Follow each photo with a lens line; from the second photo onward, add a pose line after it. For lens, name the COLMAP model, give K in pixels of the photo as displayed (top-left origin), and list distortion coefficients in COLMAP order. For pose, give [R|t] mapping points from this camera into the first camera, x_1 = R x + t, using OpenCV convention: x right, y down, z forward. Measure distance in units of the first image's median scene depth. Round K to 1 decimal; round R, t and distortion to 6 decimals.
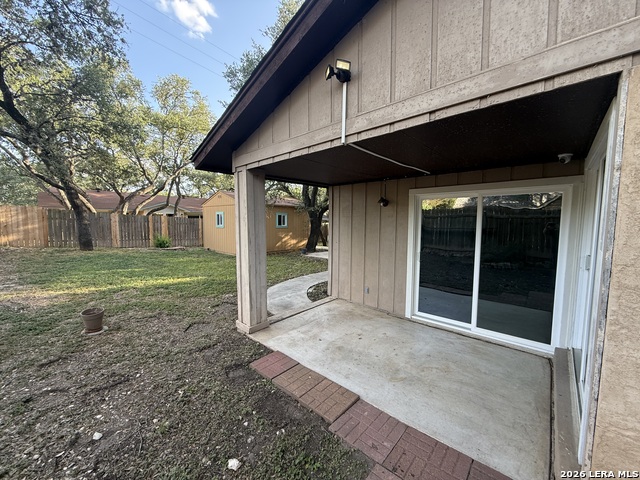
lens RADIAL K [[253.4, 0, 320.0], [0, 253.4, 240.0], [0, 0, 1]] dist [0.002138, 0.000235]
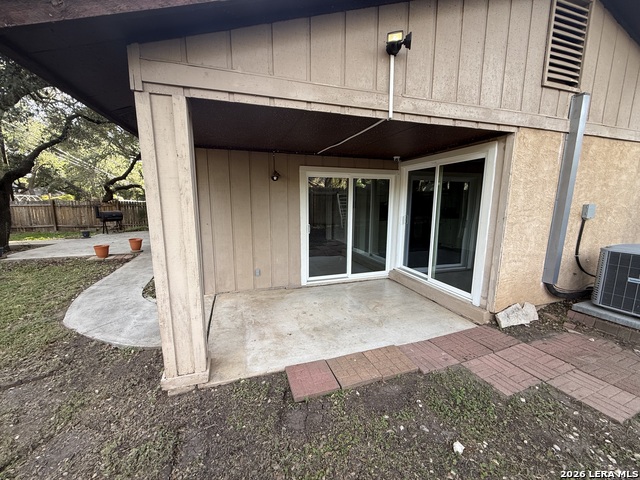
lens RADIAL K [[253.4, 0, 320.0], [0, 253.4, 240.0], [0, 0, 1]] dist [0.002138, 0.000235]
pose [[0.486662, -0.142656, 0.861864, -0.655152], [0.062363, 0.989733, 0.128607, -0.030759], [-0.871362, -0.008839, 0.490562, 0.490777]]
